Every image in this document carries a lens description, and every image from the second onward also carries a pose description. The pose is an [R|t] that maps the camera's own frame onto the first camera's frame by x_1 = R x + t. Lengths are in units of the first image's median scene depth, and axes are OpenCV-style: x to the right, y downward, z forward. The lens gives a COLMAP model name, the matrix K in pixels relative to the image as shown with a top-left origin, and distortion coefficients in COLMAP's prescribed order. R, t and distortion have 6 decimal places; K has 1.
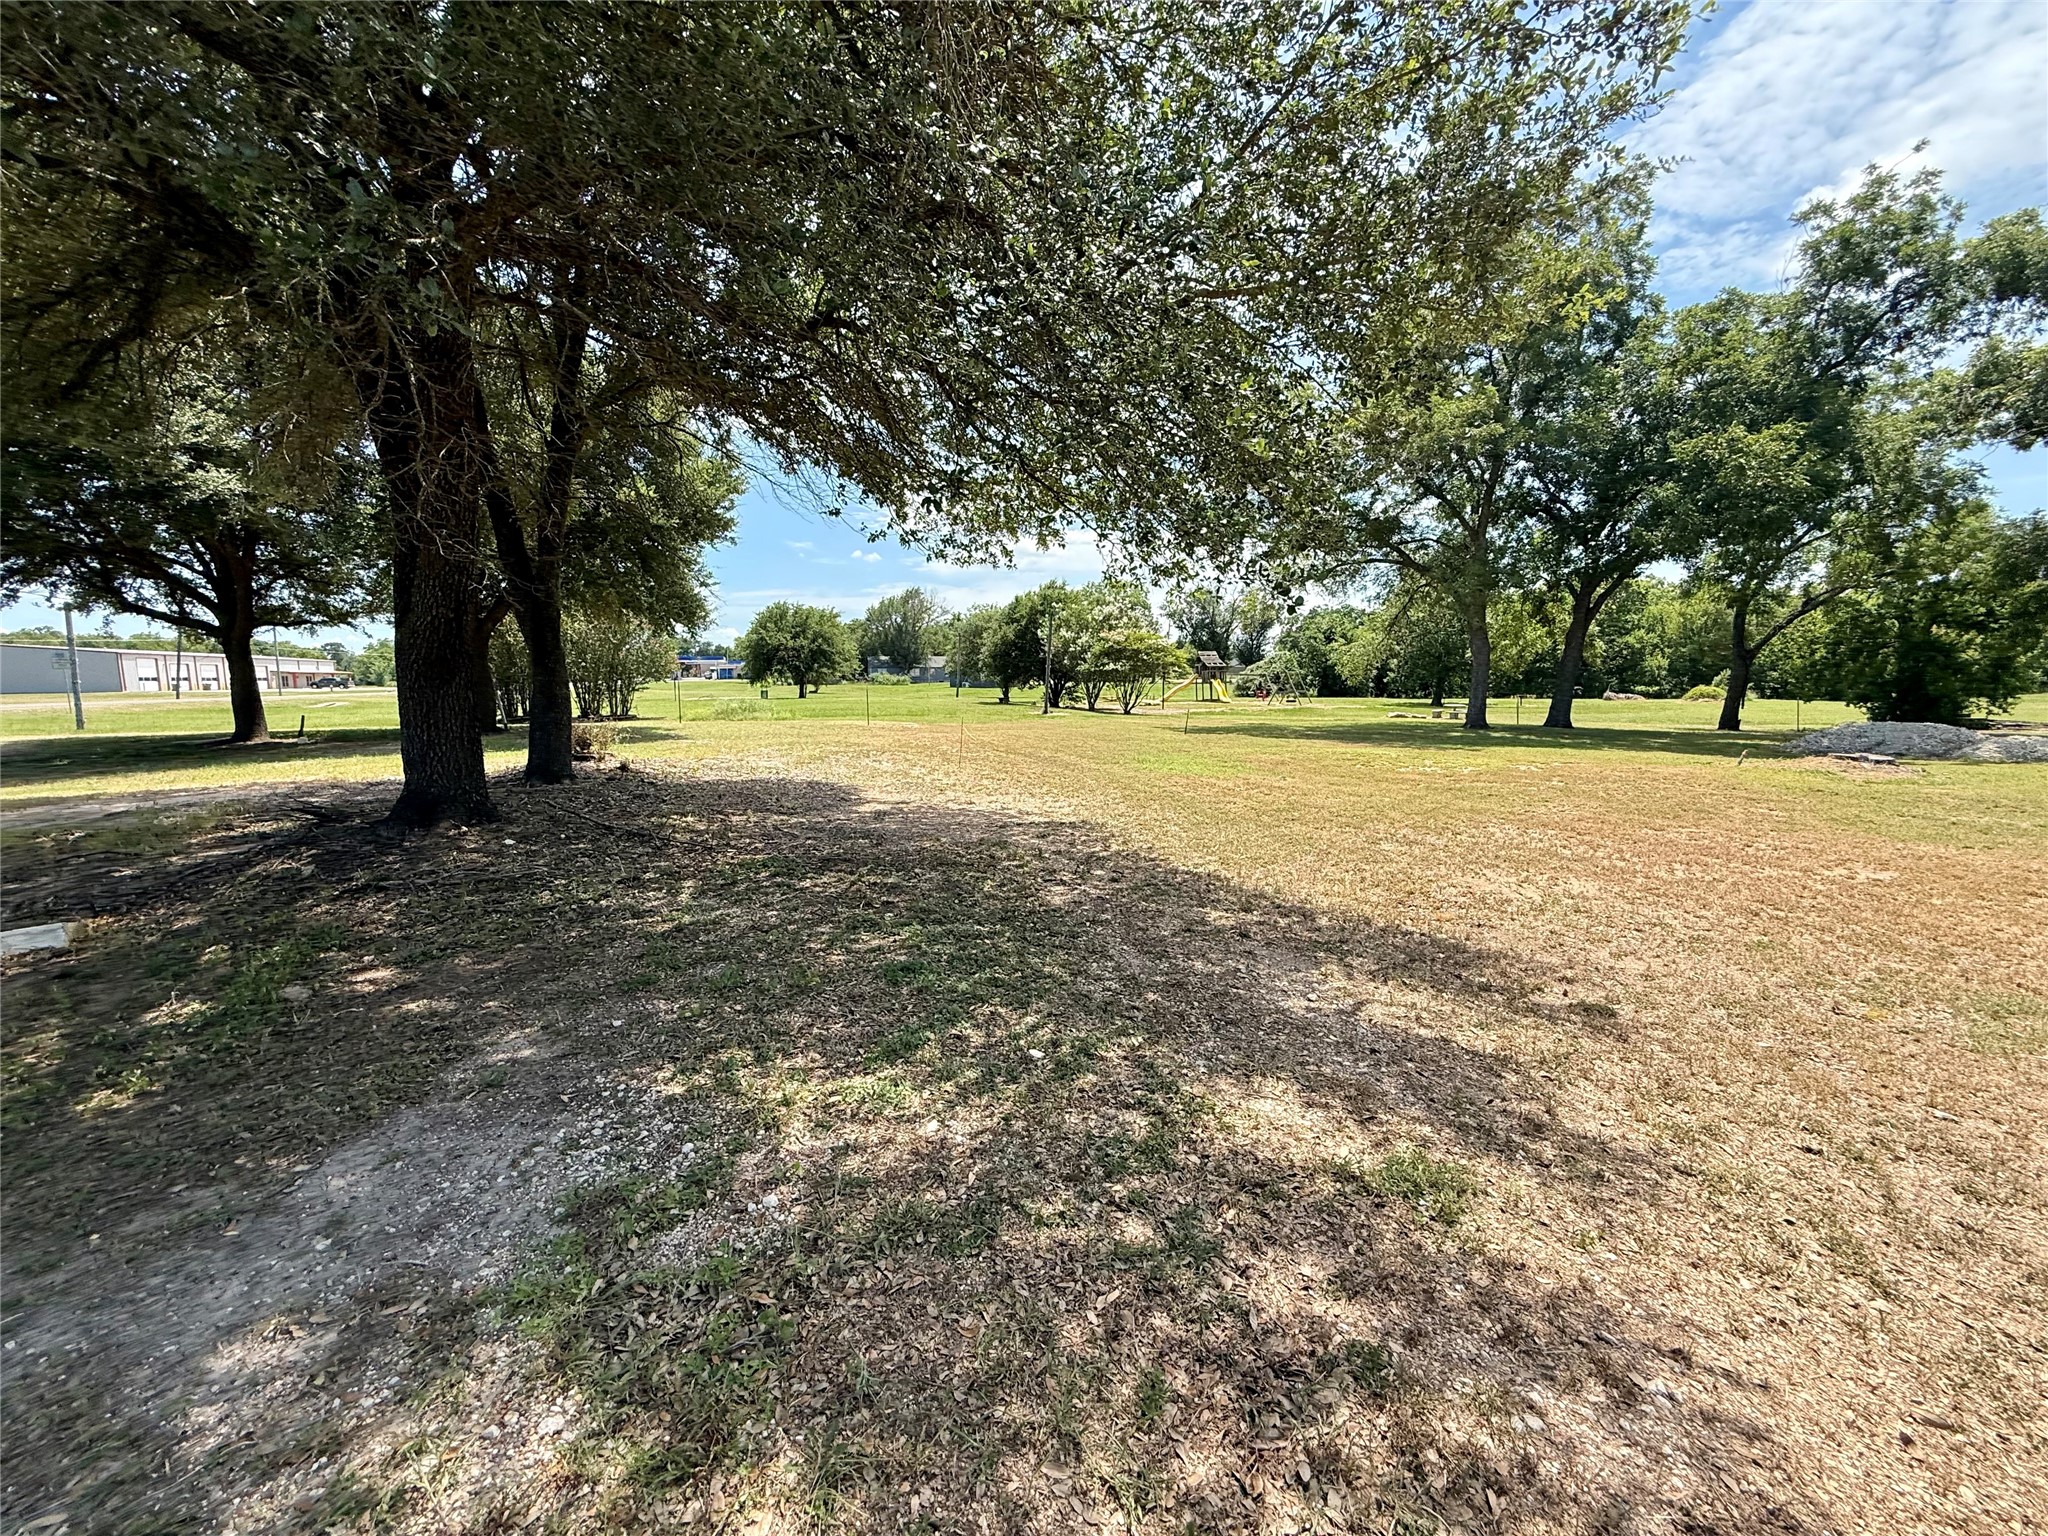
lens RADIAL K [[815.7, 0, 1021.8], [0, 815.7, 775.4], [0, 0, 1]] dist [0.001673, 0.000490]
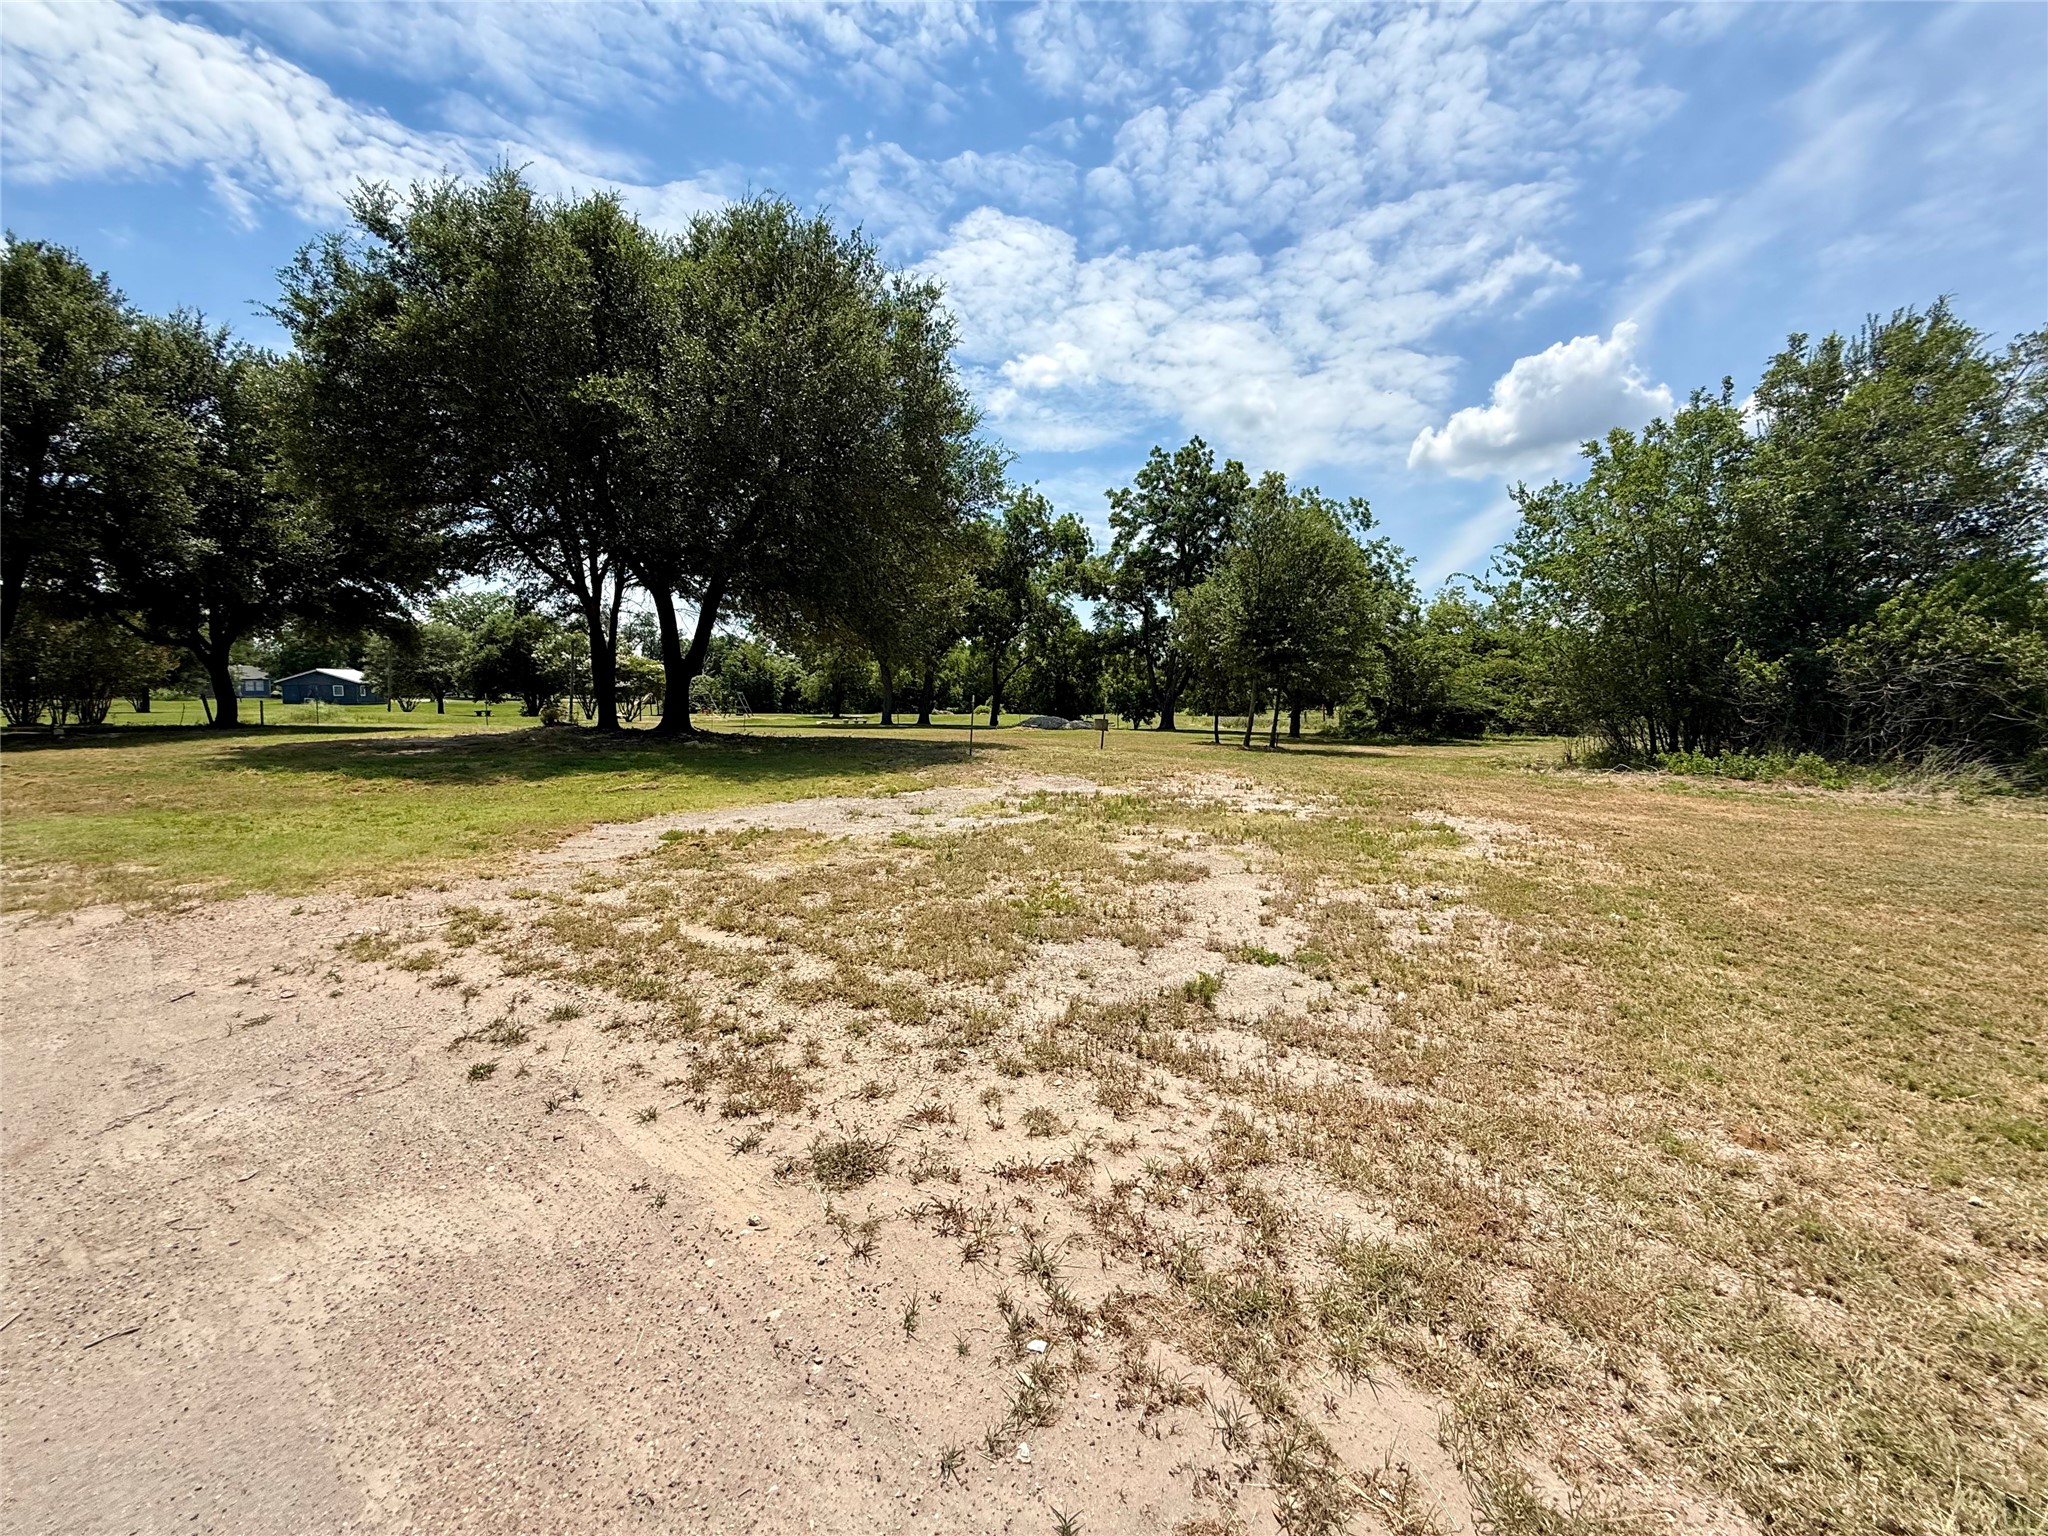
lens RADIAL K [[815.7, 0, 1021.8], [0, 815.7, 775.4], [0, 0, 1]] dist [0.001673, 0.000490]
pose [[0.750005, -0.047678, 0.659712, -0.431214], [0.066095, 0.997809, -0.003028, 0.082630], [-0.658122, 0.045875, 0.751512, -0.574117]]
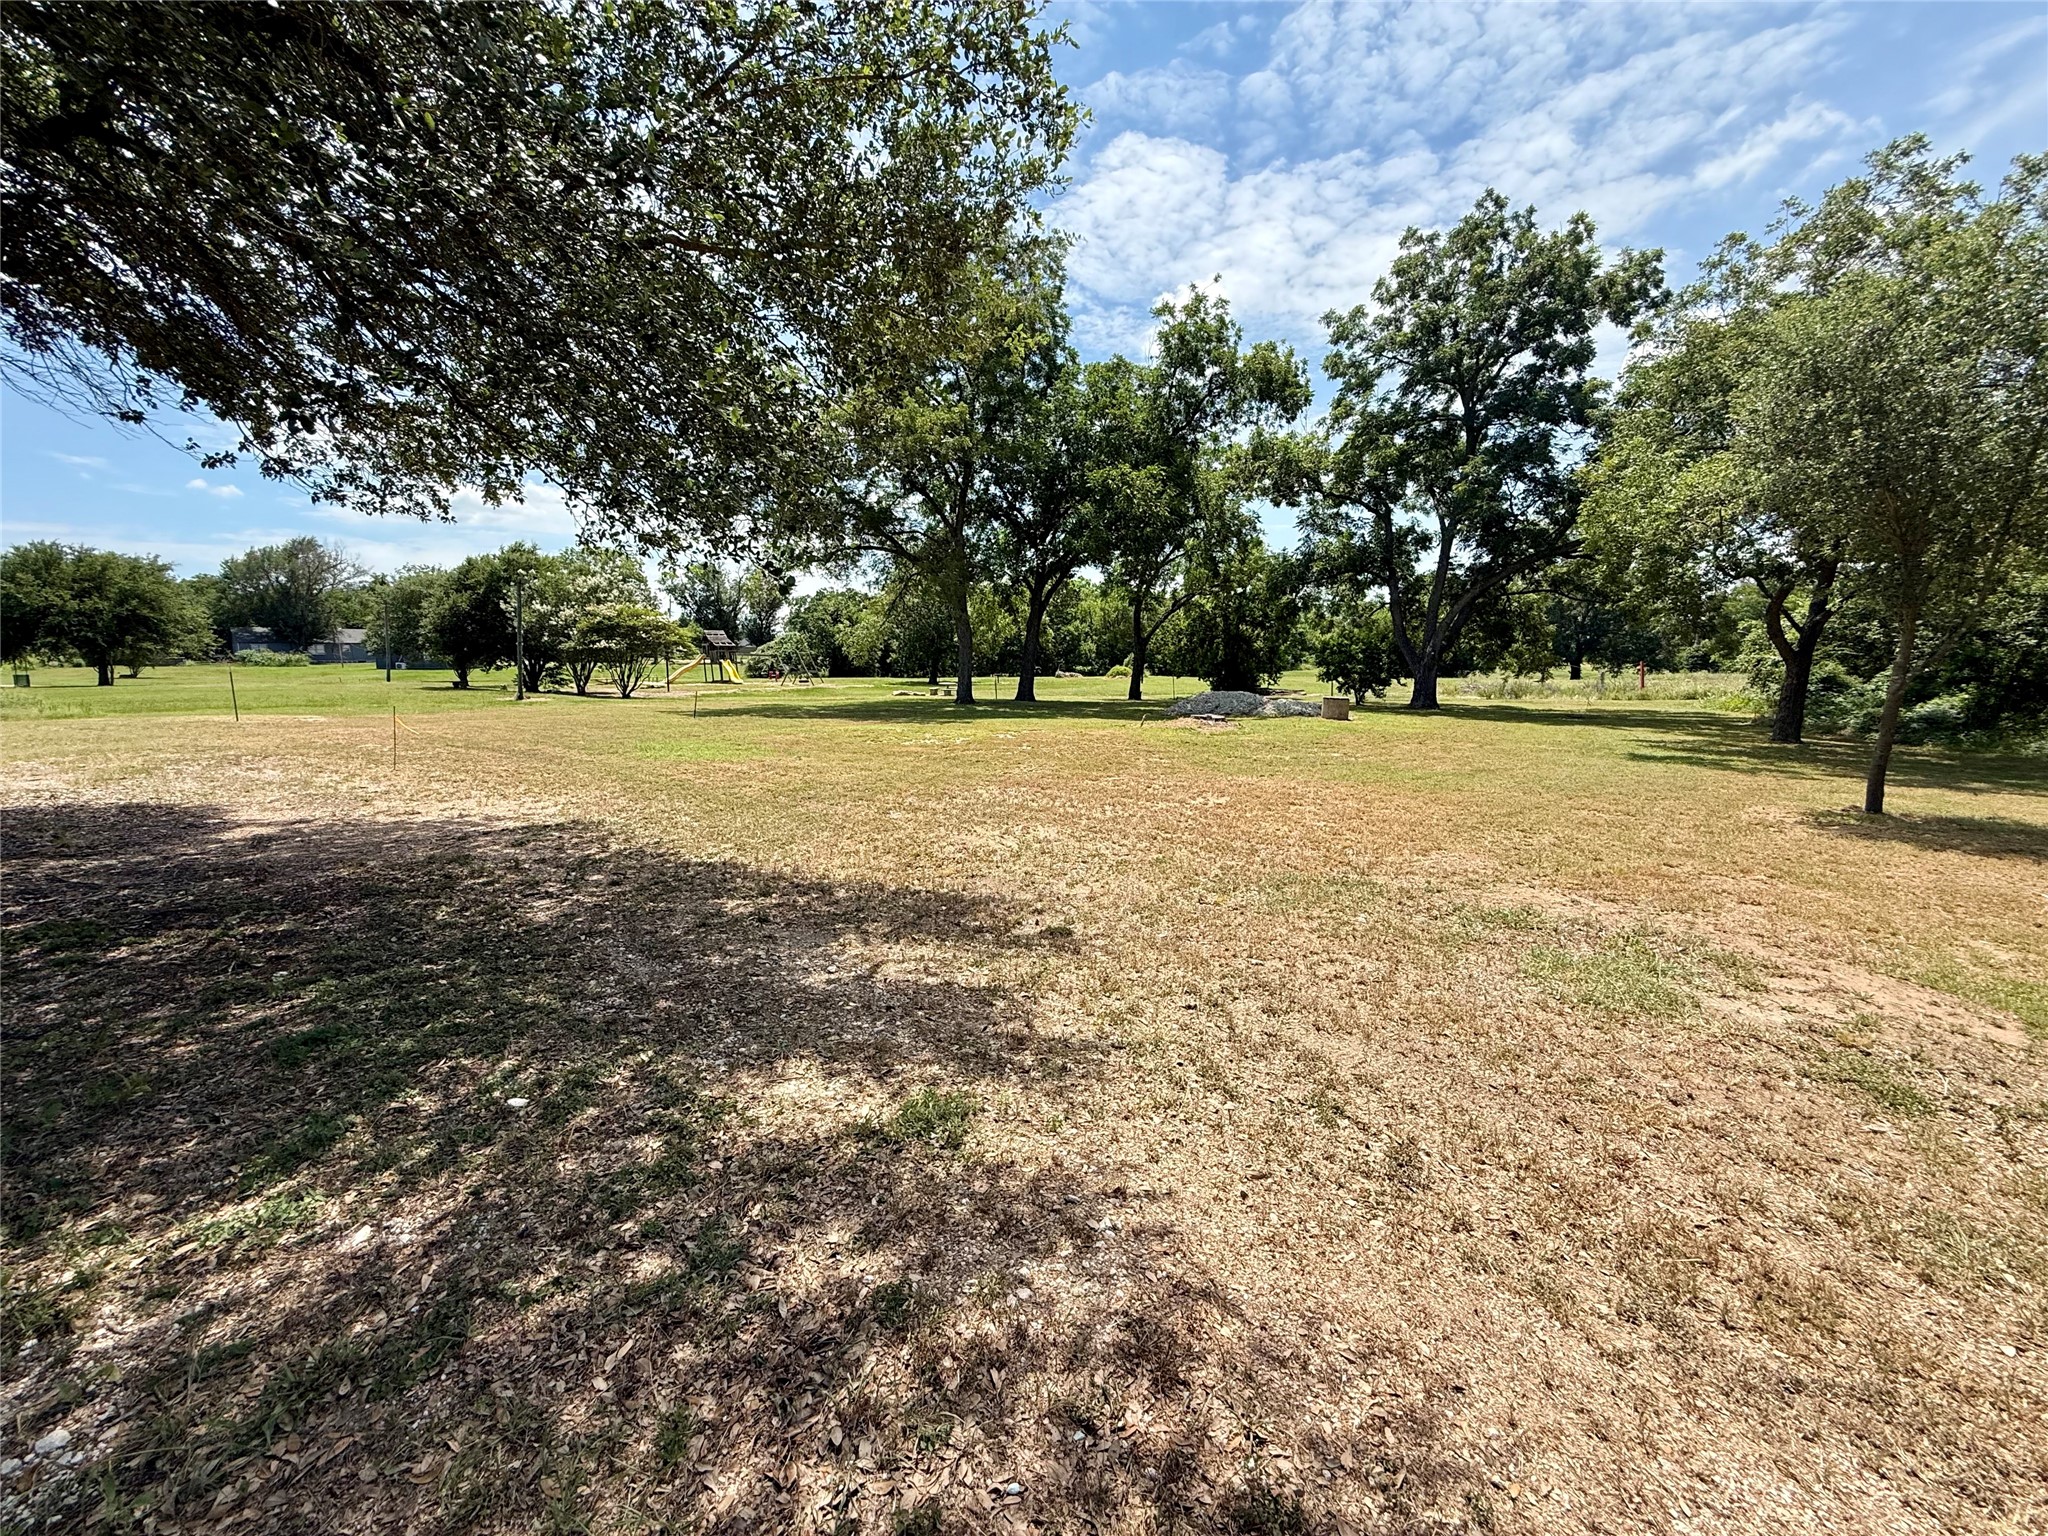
lens RADIAL K [[781.1, 0, 1034.8], [0, 781.1, 780.7], [0, 0, 1]] dist [0.001864, 0.000437]
pose [[0.843445, -0.079092, 0.531362, 0.058184], [0.061098, 0.996808, 0.051390, -0.000166], [-0.533730, -0.010880, 0.845585, 0.028464]]
